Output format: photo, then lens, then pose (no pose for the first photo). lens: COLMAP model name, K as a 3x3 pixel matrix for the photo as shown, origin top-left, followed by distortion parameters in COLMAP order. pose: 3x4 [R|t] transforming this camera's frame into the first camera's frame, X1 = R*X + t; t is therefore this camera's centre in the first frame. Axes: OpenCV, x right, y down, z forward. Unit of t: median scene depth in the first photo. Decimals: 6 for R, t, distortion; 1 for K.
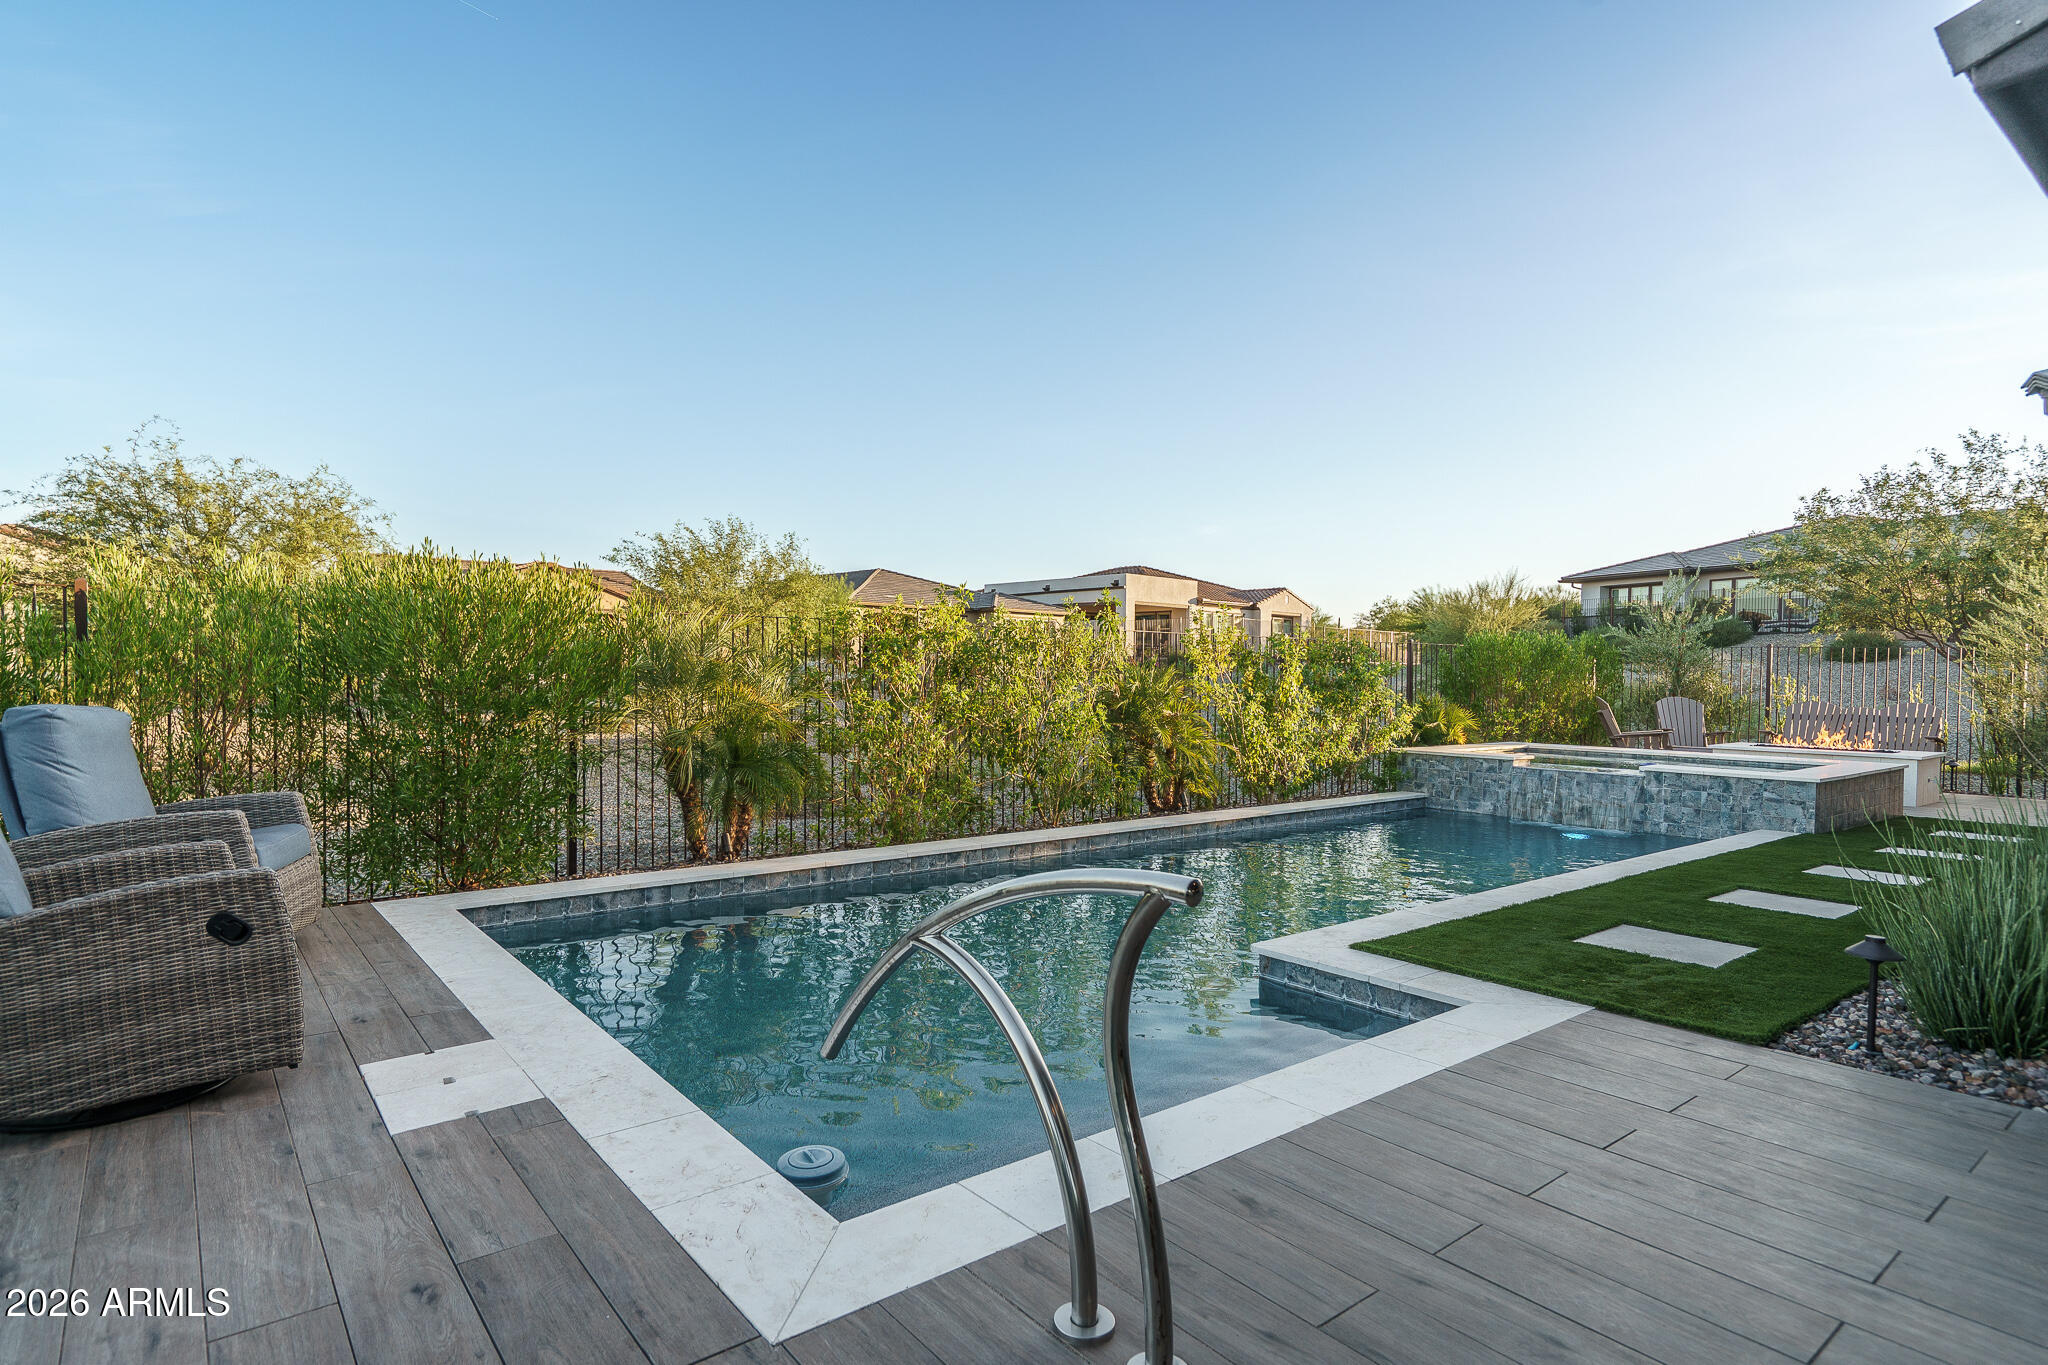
lens RADIAL K [[1087.1, 0, 1020.6], [0, 1087.1, 673.7], [0, 0, 1]] dist [-0.000588, -0.000019]
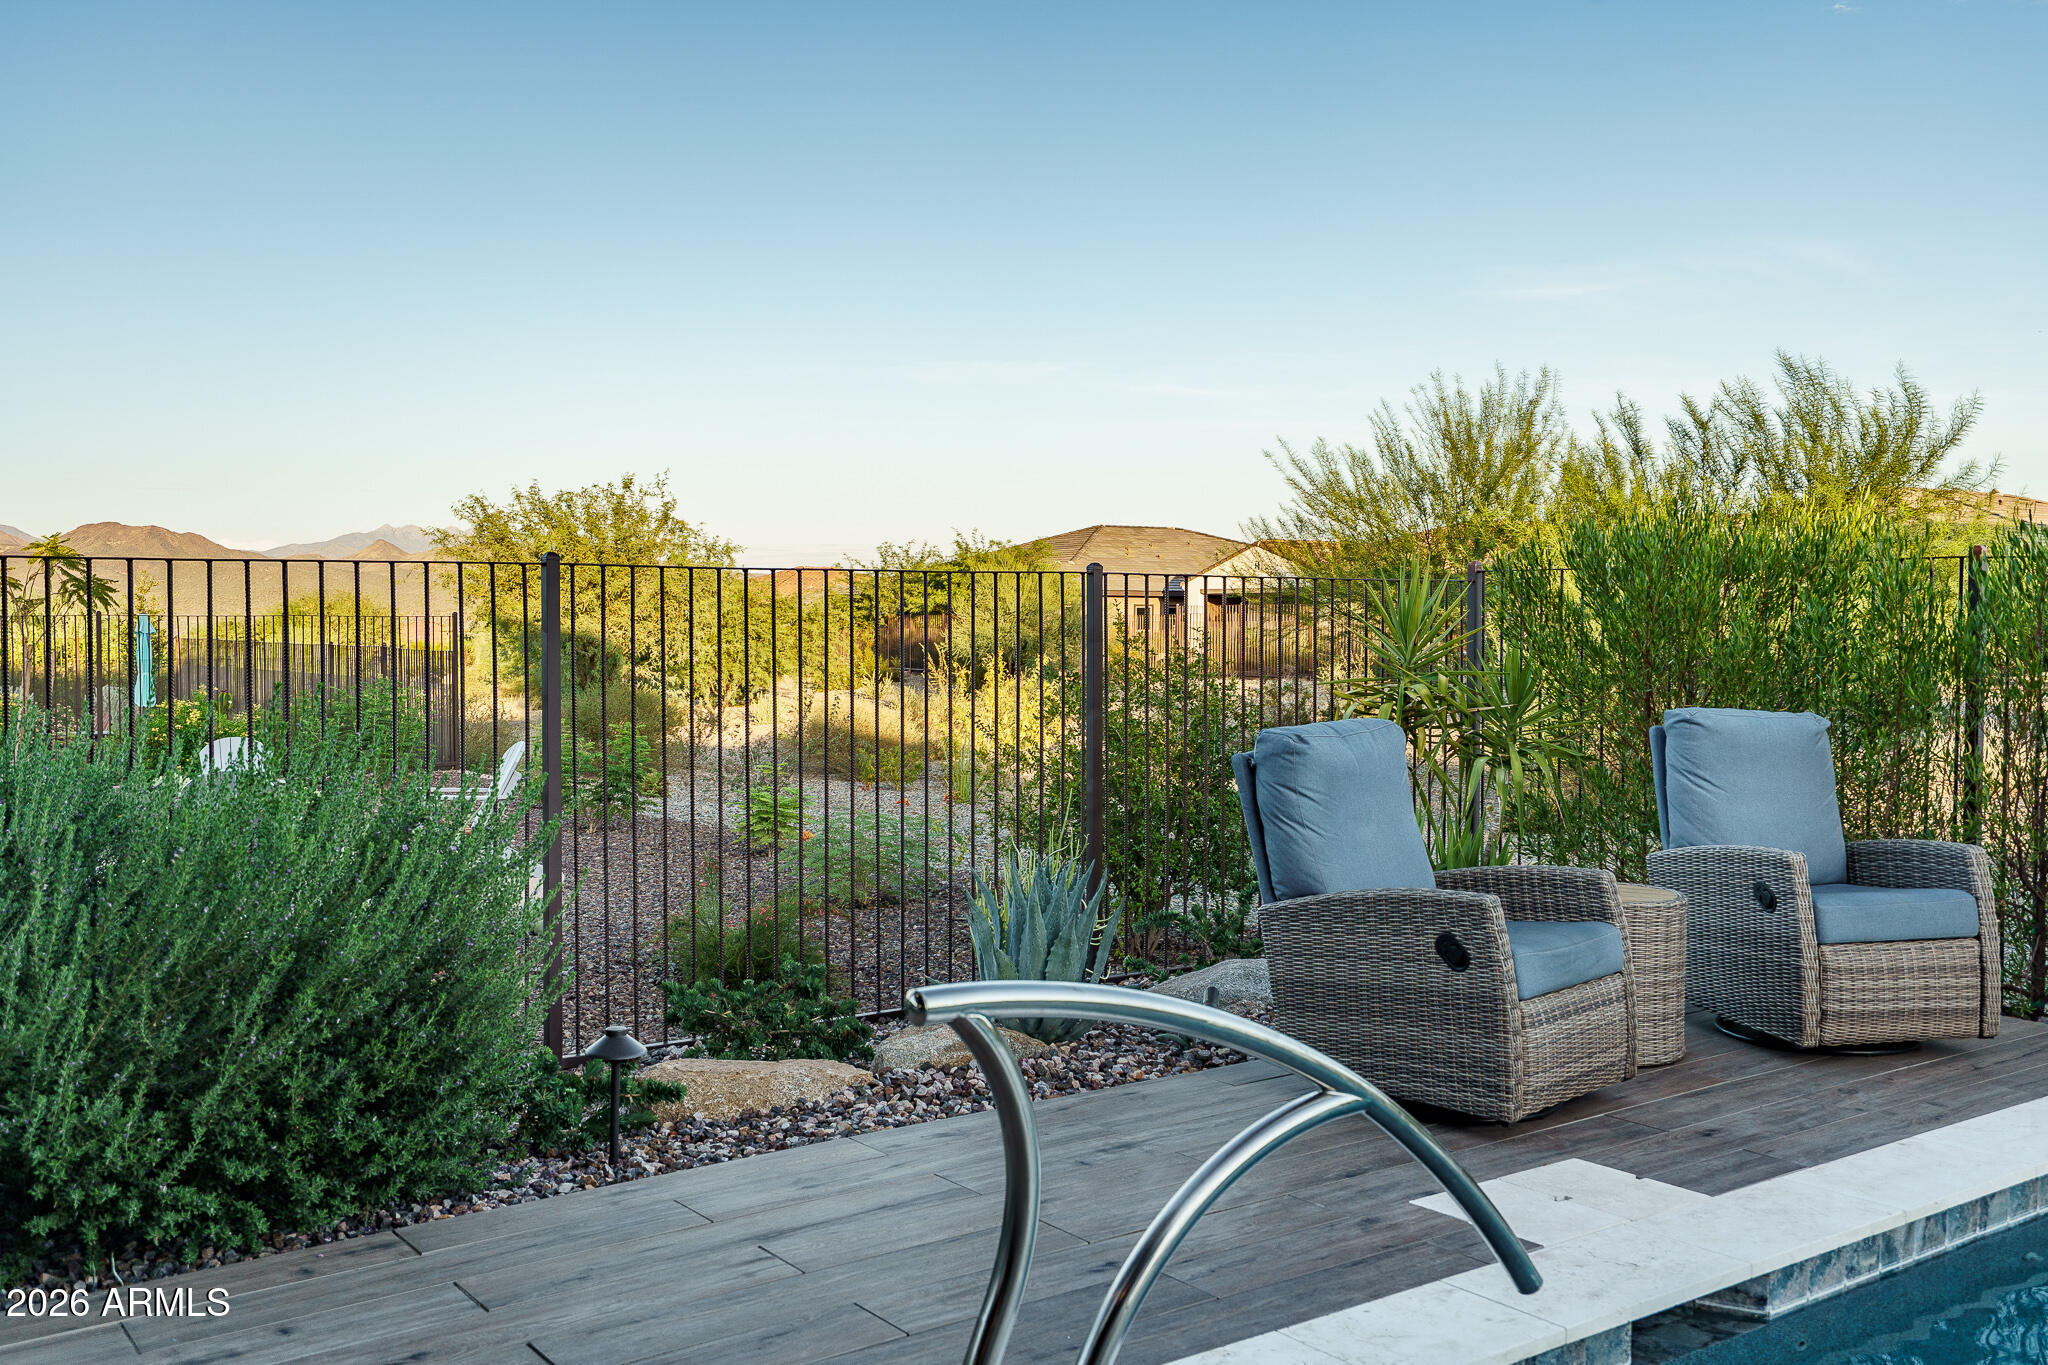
lens RADIAL K [[1734.4, 0, 1024.3], [0, 1734.4, 688.9], [0, 0, 1]] dist [-0.008267, -0.000077]
pose [[-0.092570, -0.005287, -0.995692, 0.788862], [-0.006723, 0.999966, -0.004685, 0.018506], [0.995683, 0.006260, -0.092603, 0.768145]]
